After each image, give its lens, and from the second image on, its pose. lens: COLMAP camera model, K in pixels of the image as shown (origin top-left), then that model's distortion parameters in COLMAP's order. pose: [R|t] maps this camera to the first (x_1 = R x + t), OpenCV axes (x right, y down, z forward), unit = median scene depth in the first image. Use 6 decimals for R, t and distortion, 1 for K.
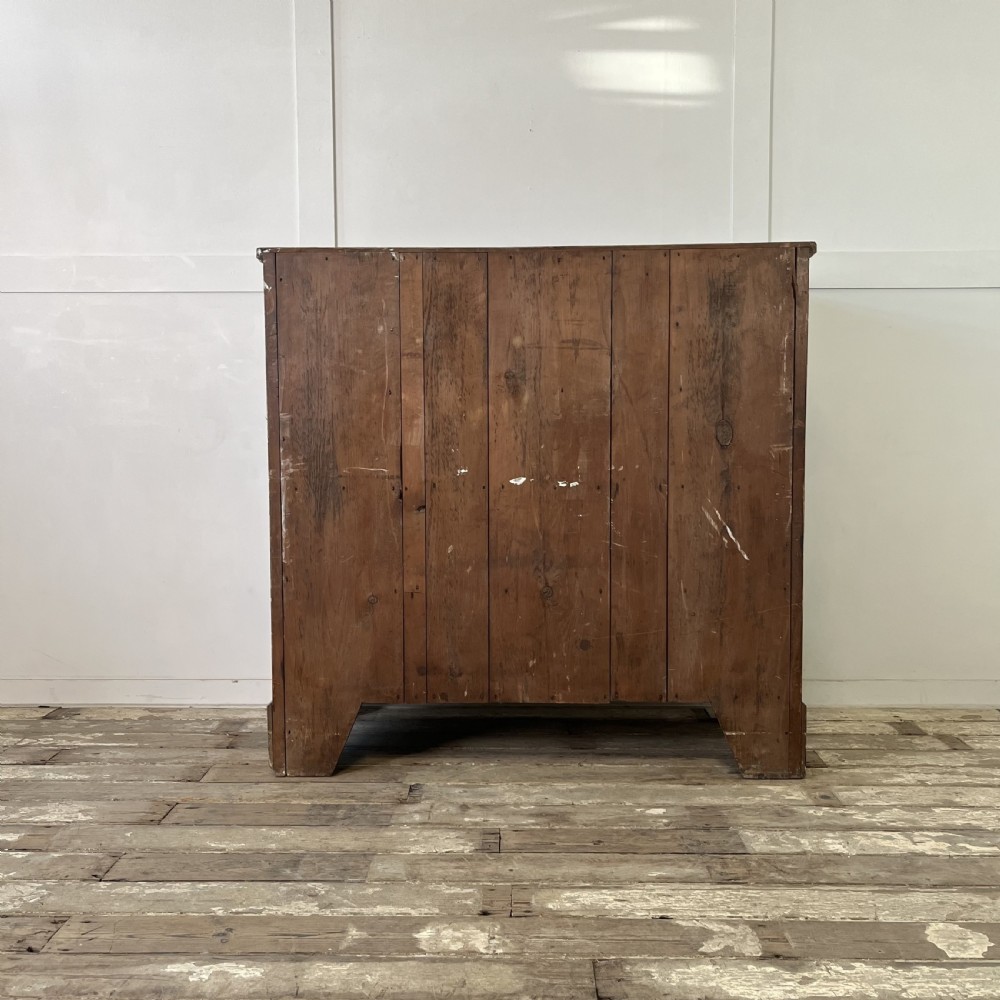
lens RADIAL K [[997.6, 0, 499.2], [0, 997.6, 501.5], [0, 0, 1]] dist [0.031570, -0.033450]
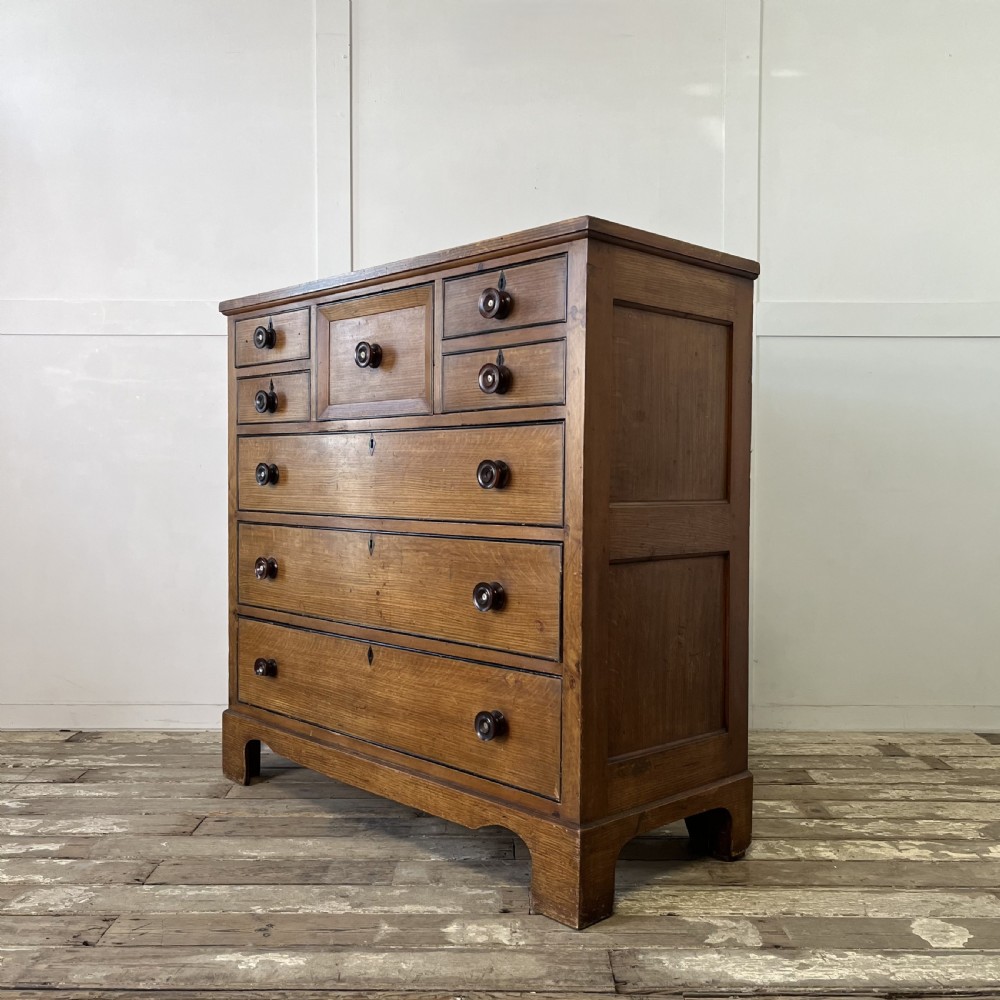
lens RADIAL K [[995.7, 0, 500.0], [0, 995.7, 500.0], [0, 0, 1]] dist [0.043609, -0.056895]
pose [[0.999832, 0.004055, 0.017862, -0.039388], [-0.003314, 0.999140, -0.041331, 0.012529], [-0.018015, 0.041265, 0.998986, -0.091097]]
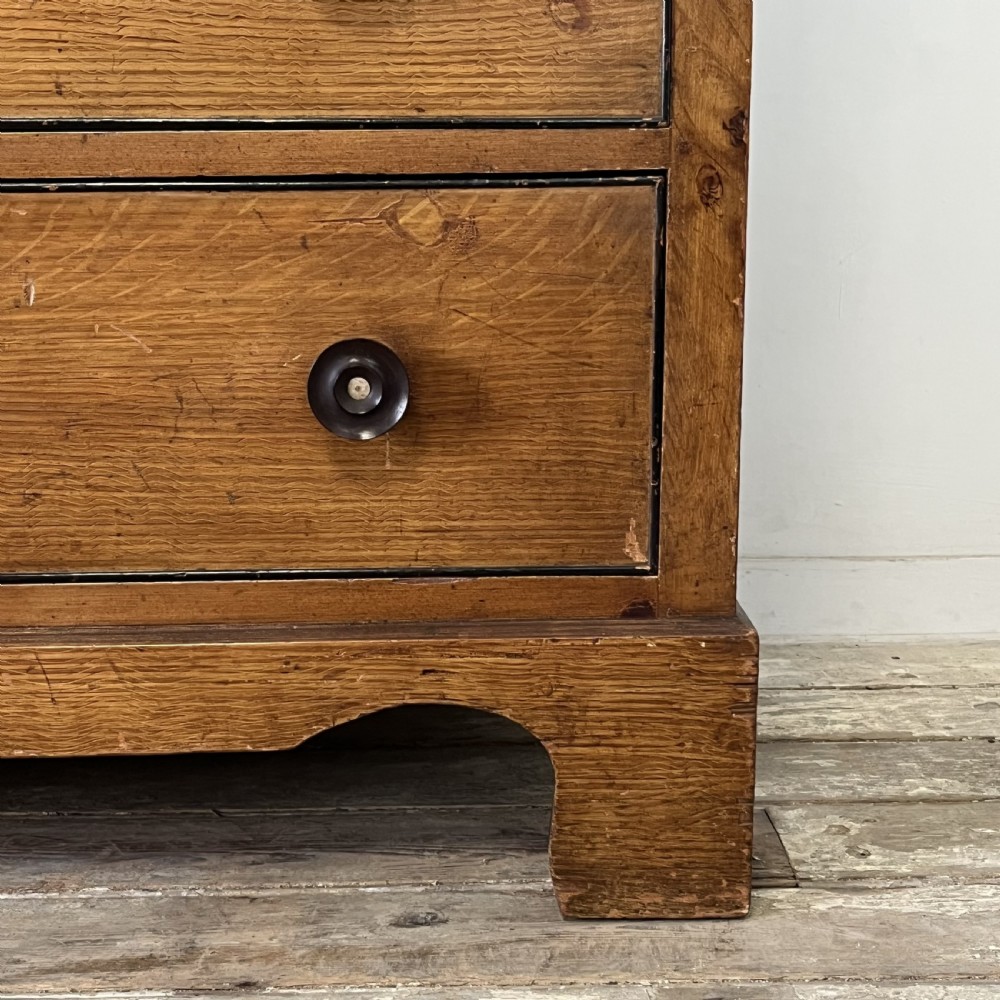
lens RADIAL K [[1728.9, 0, 484.2], [0, 1728.9, 502.4], [0, 0, 1]] dist [0.078346, -0.096984]
pose [[0.998834, -0.009304, 0.047381, 0.315629], [0.002843, 0.990890, 0.134641, 0.150035], [-0.048202, -0.134350, 0.989761, 0.801310]]
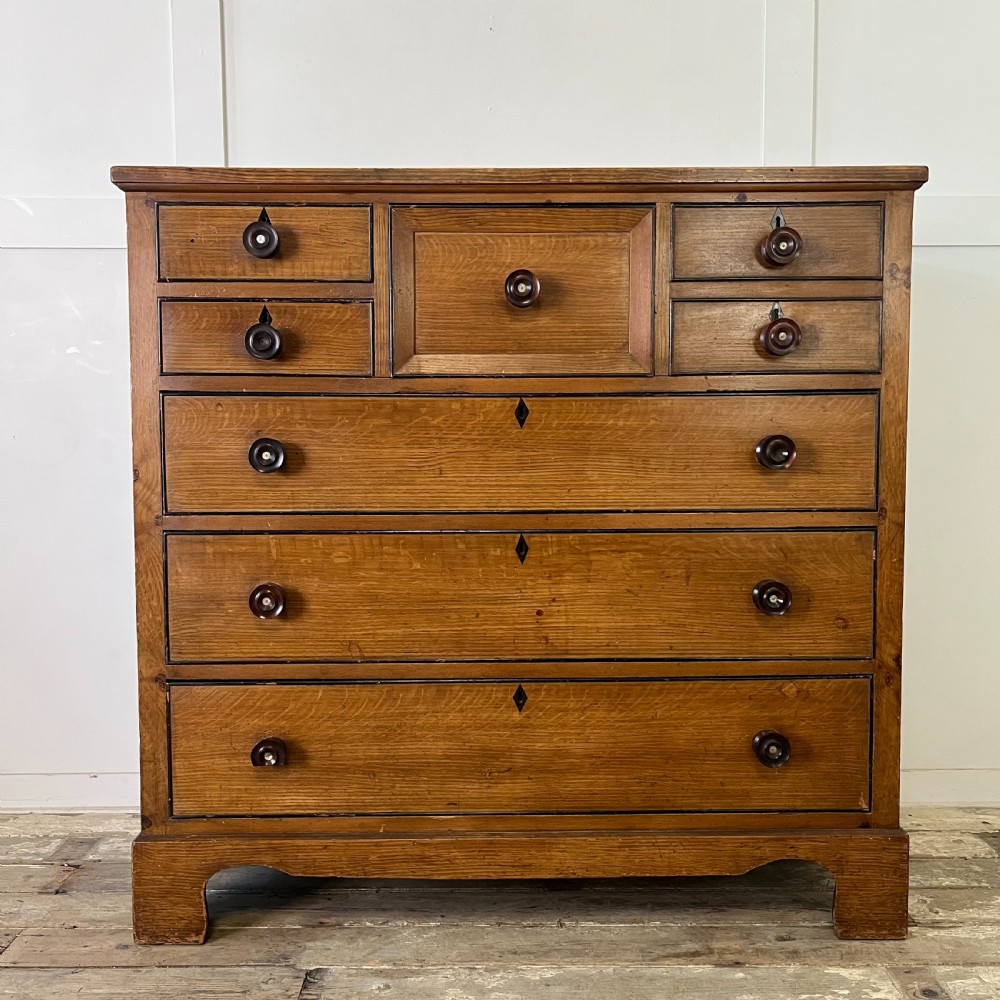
lens RADIAL K [[997.6, 0, 499.2], [0, 997.6, 501.5], [0, 0, 1]] dist [0.031570, -0.033450]
pose [[0.999776, -0.001861, 0.021104, 0.034424], [0.001860, 0.999998, 0.000078, -0.039435], [-0.021104, -0.000039, 0.999777, 0.433286]]
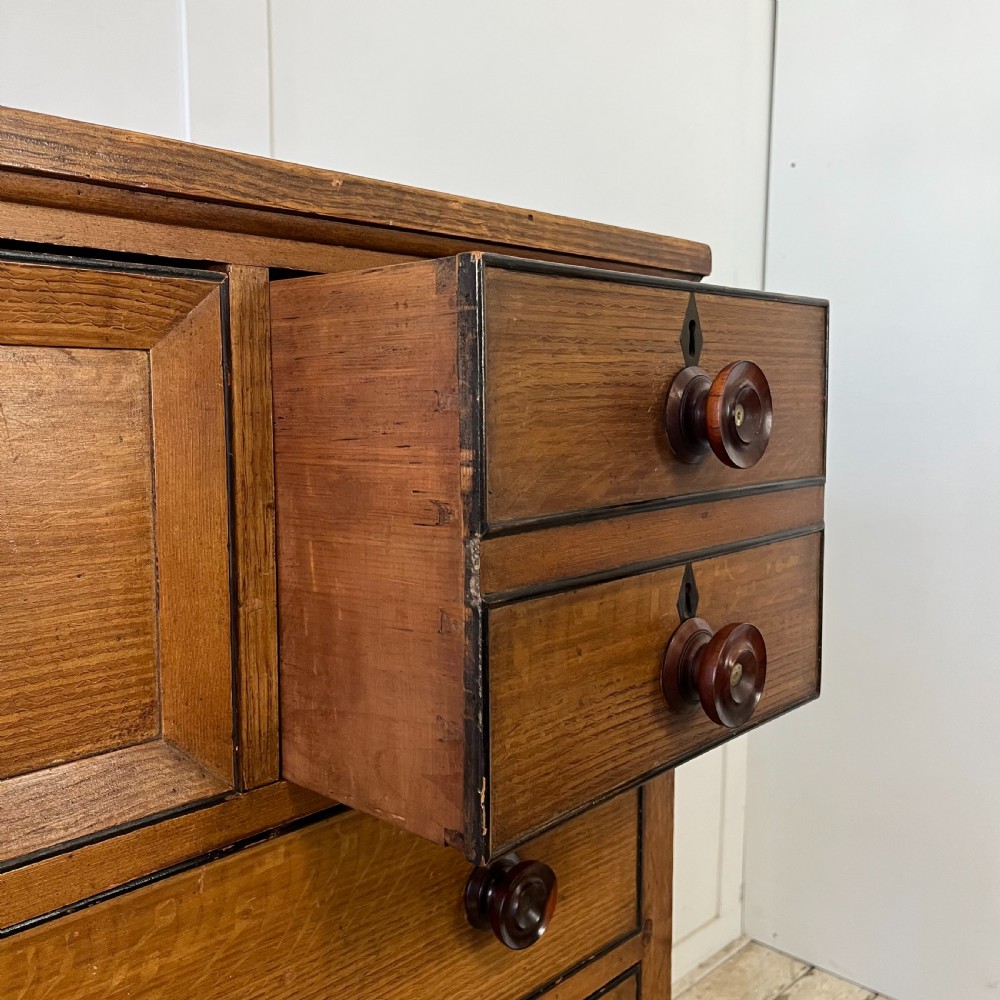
lens RADIAL K [[1020.7, 0, 500.0], [0, 1020.7, 500.0], [0, 0, 1]] dist [0.026879, -0.038040]
pose [[0.680872, -0.069432, 0.729104, 0.031573], [0.054350, 0.997541, 0.044241, -0.248238], [-0.730383, 0.009505, 0.682972, 1.072002]]
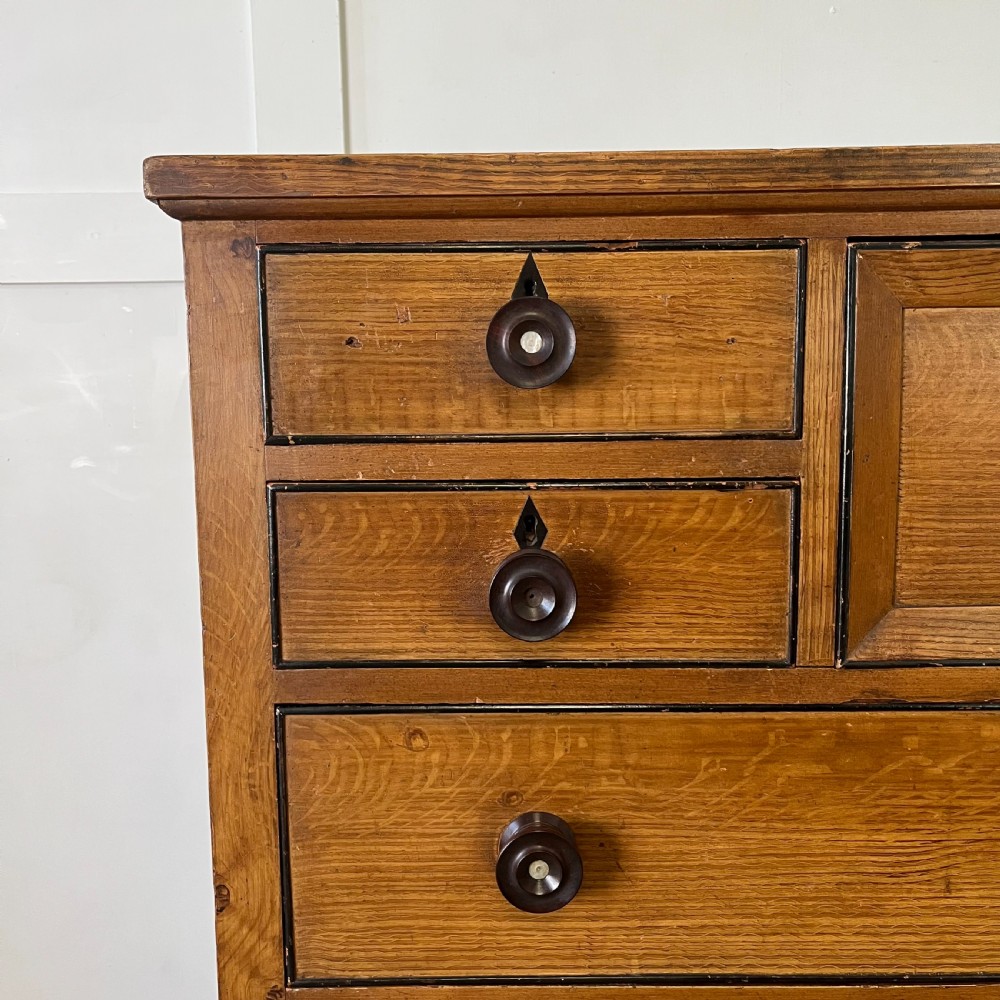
lens RADIAL K [[990.8, 0, 500.0], [0, 990.8, 500.0], [0, 0, 1]] dist [0.024160, -0.018891]
pose [[0.999890, -0.011421, -0.009467, -0.163127], [0.011799, 0.999097, 0.040818, -0.229080], [0.008993, -0.040926, 0.999122, 0.973908]]
